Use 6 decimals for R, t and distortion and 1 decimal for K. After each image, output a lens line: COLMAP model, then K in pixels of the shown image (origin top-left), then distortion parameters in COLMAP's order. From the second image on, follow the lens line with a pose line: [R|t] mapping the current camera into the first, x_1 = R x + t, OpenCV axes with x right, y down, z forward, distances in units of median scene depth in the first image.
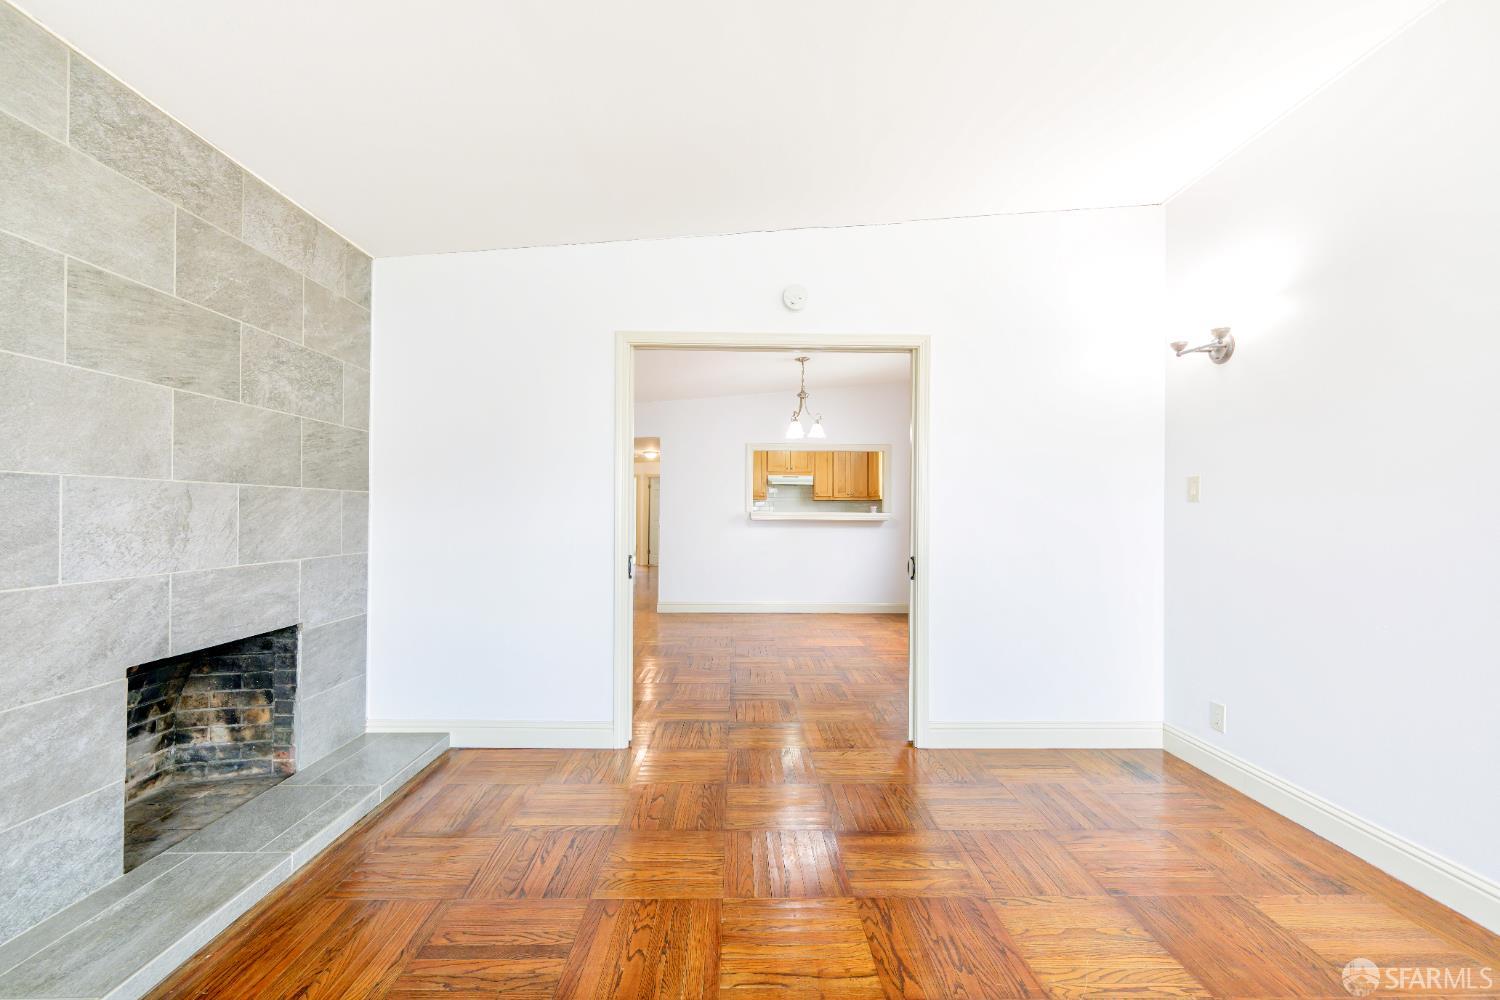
lens RADIAL K [[620.2, 0, 743.7], [0, 620.2, 507.2], [0, 0, 1]] dist [0.001041, 0.000319]
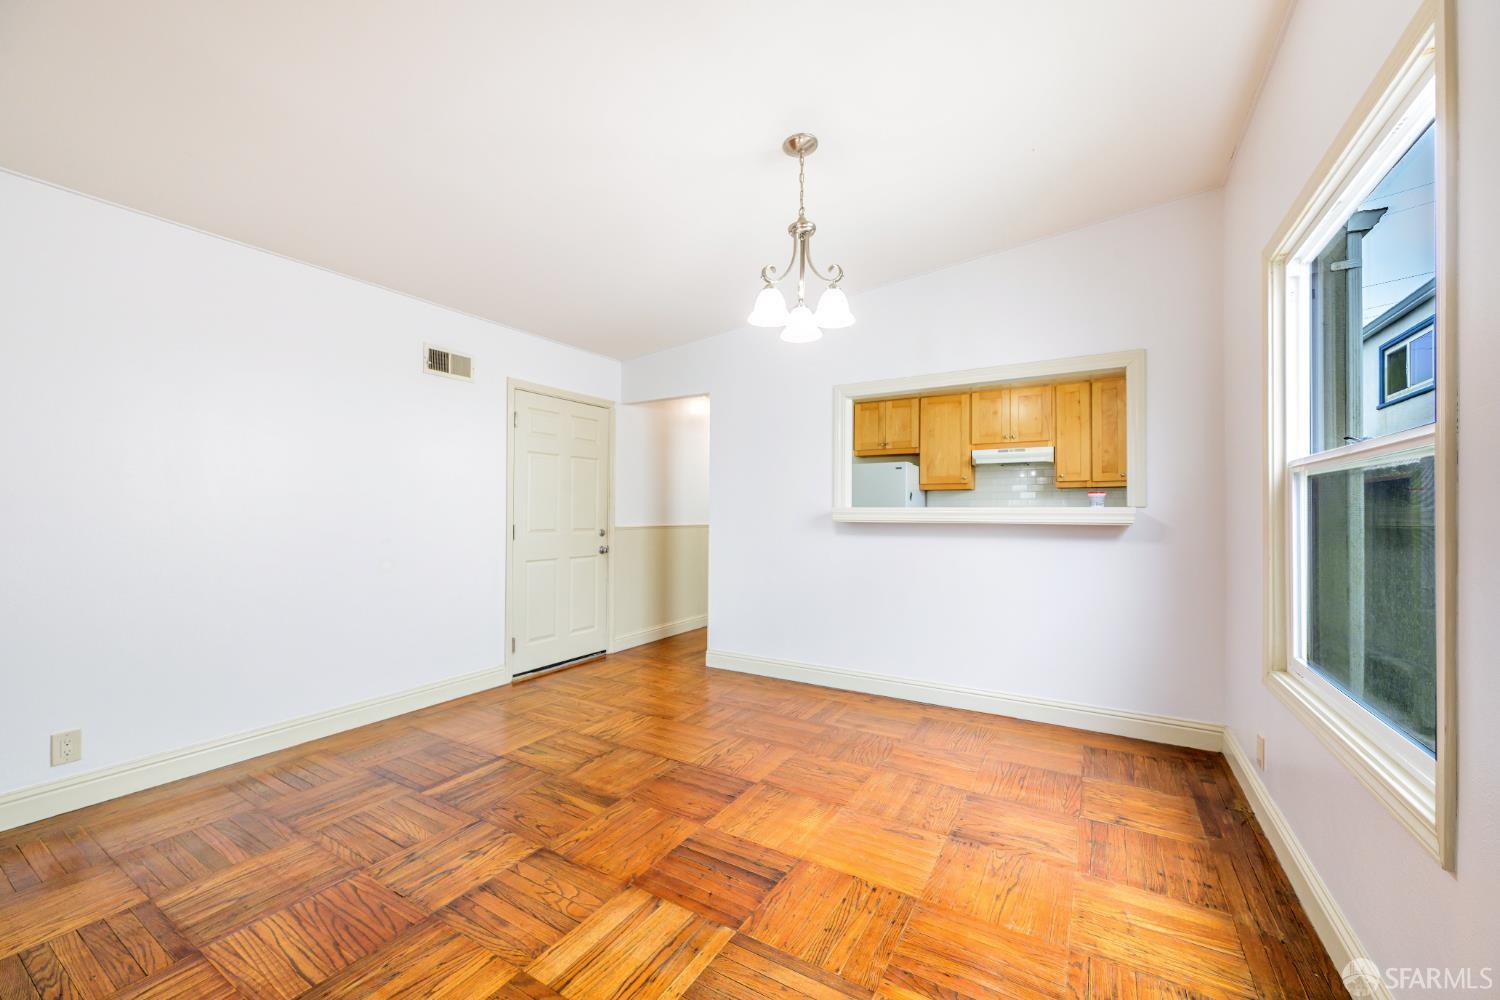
lens RADIAL K [[587.9, 0, 747.7], [0, 587.9, 505.5], [0, 0, 1]] dist [-0.001272, -0.000002]
pose [[0.851706, -0.013201, -0.523853, 0.270328], [0.011963, 0.999912, -0.005748, 0.008641], [0.523883, -0.001371, 0.851789, 0.641540]]
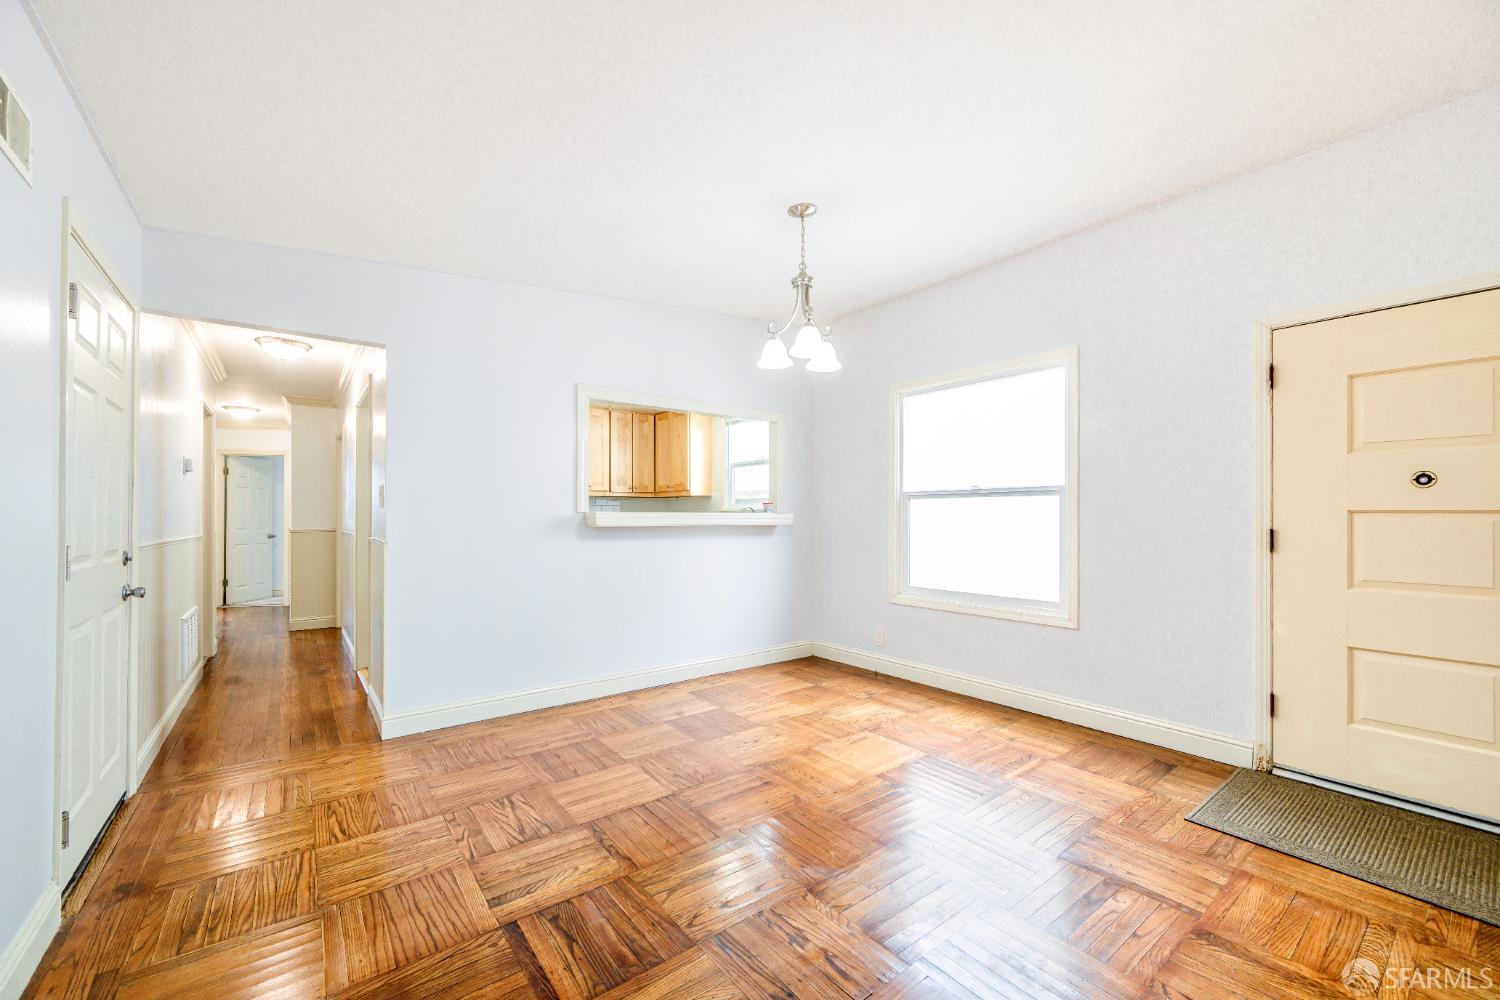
lens RADIAL K [[589.2, 0, 752.1], [0, 589.2, 516.2], [0, 0, 1]] dist [-0.001401, 0.000051]
pose [[0.793441, -0.005692, 0.608620, -0.230892], [-0.001727, 0.999931, 0.011603, 0.005080], [-0.608644, -0.010258, 0.793377, 0.644238]]
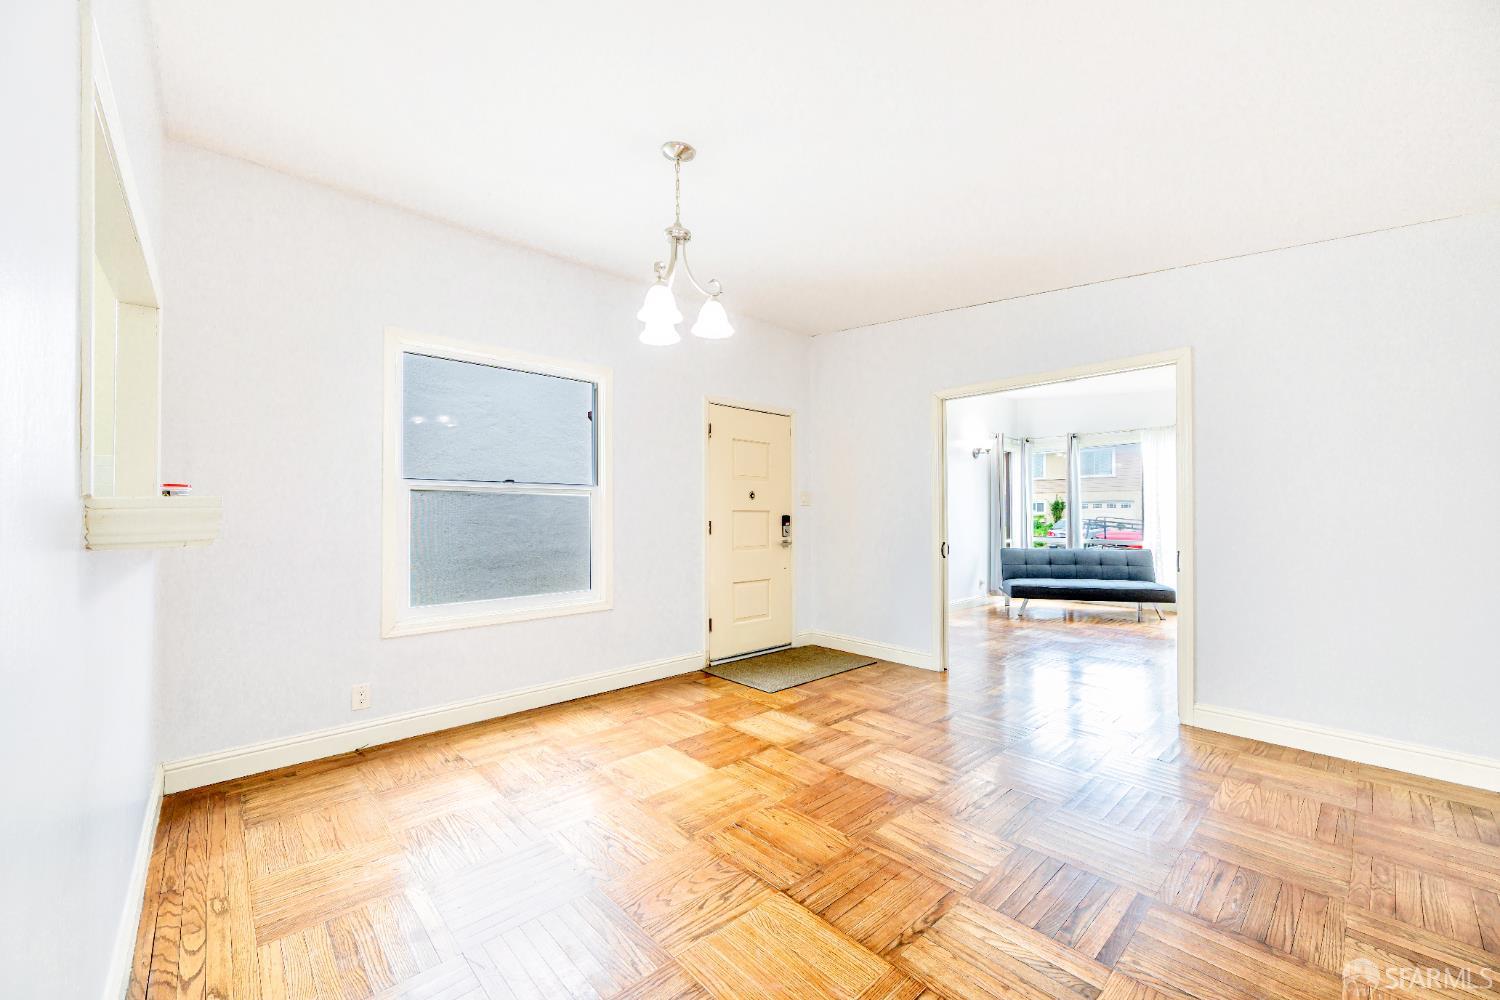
lens RADIAL K [[589.2, 0, 752.1], [0, 589.2, 516.2], [0, 0, 1]] dist [-0.001401, 0.000051]
pose [[-0.676501, -0.007575, 0.736403, -0.235662], [-0.010594, 0.999944, 0.000554, 0.012448], [-0.736366, -0.007427, -0.676543, 1.232093]]
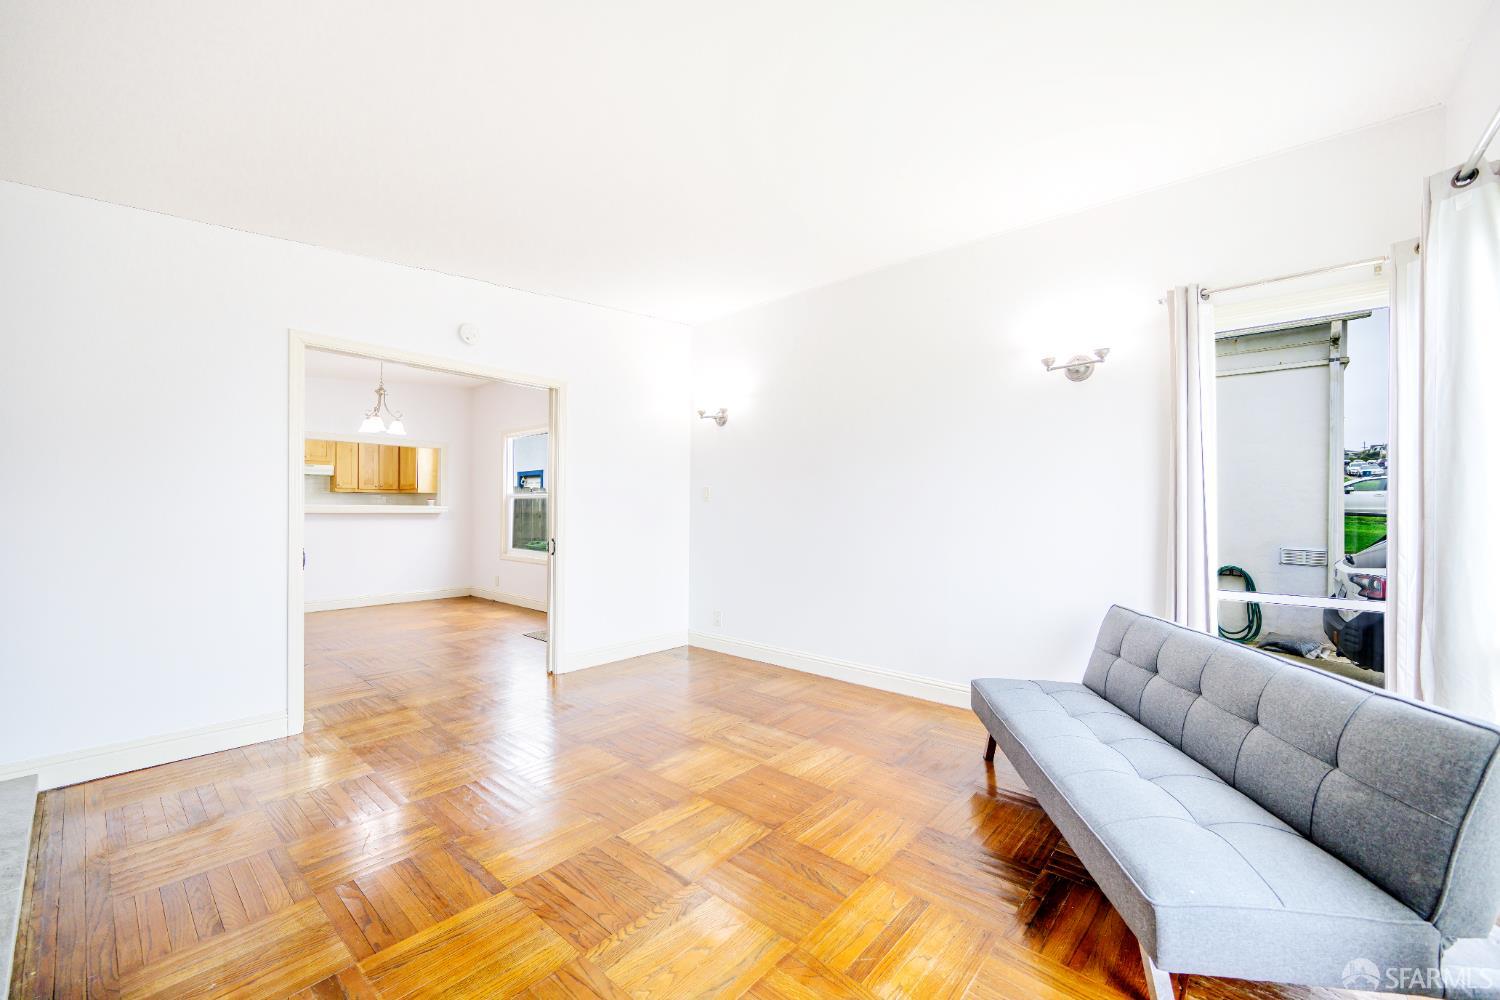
lens RADIAL K [[594.6, 0, 747.2], [0, 594.6, 514.3], [0, 0, 1]] dist [-0.000636, -0.000130]
pose [[0.674059, -0.006168, 0.738652, -0.225663], [-0.011604, 0.999753, 0.018937, -0.003004], [-0.738587, -0.021336, 0.673821, -0.116680]]
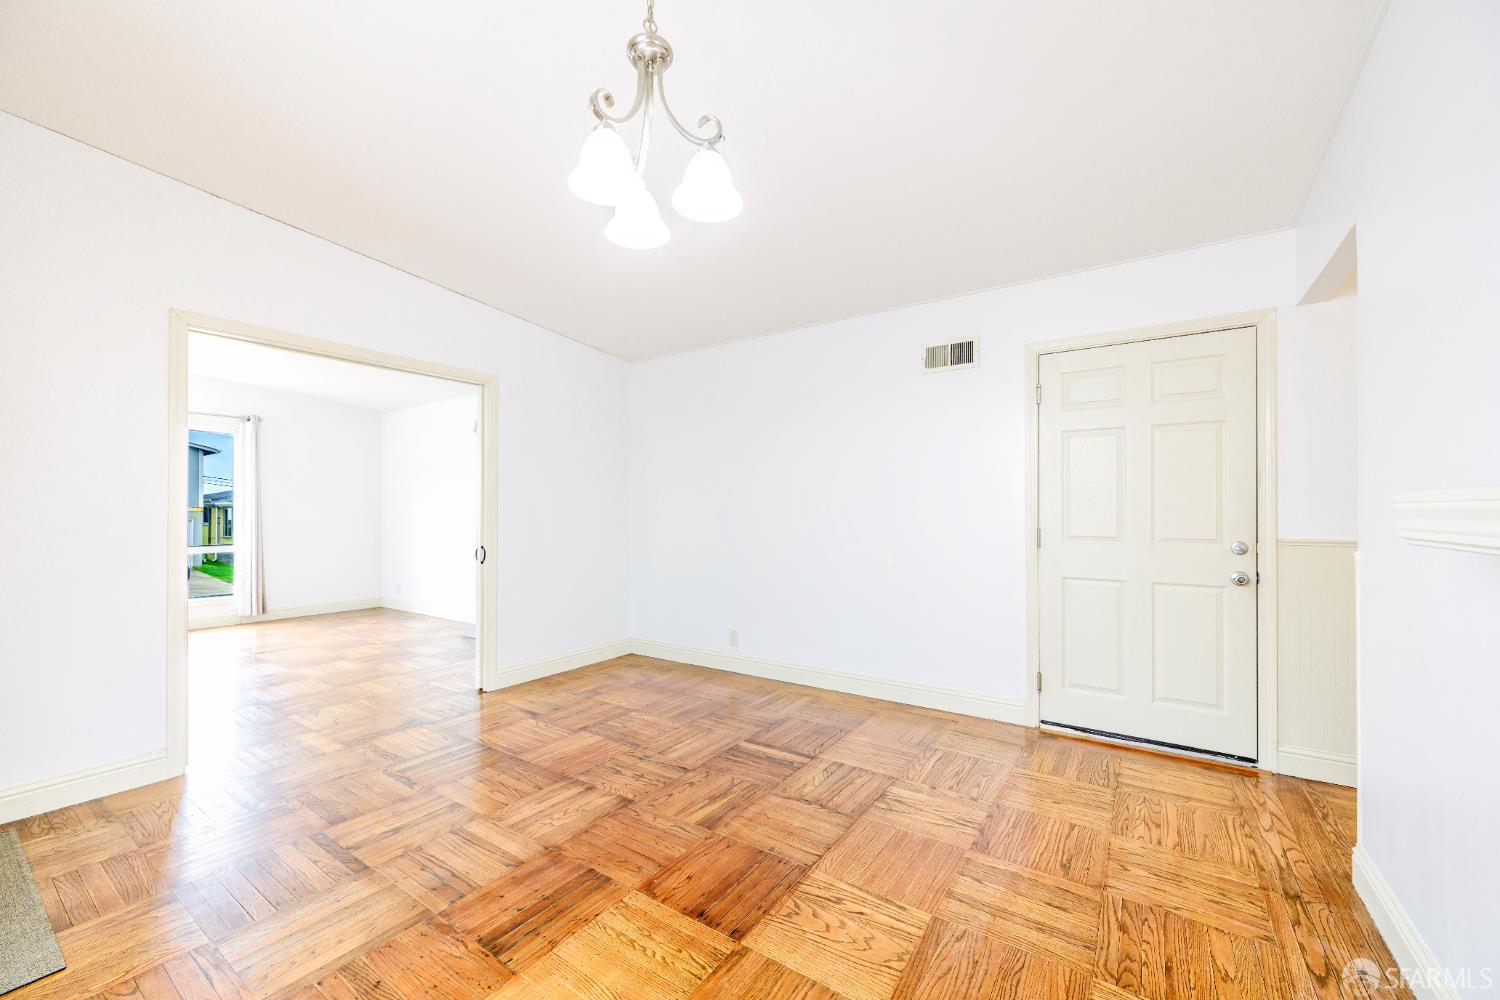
lens RADIAL K [[582.3, 0, 750.0], [0, 582.3, 509.1], [0, 0, 1]] dist [0.002128, 0.000031]
pose [[-0.569941, -0.011253, -0.821609, 0.268907], [0.006375, 0.999816, -0.018117, 0.013769], [0.821661, -0.015563, -0.569764, 1.172018]]
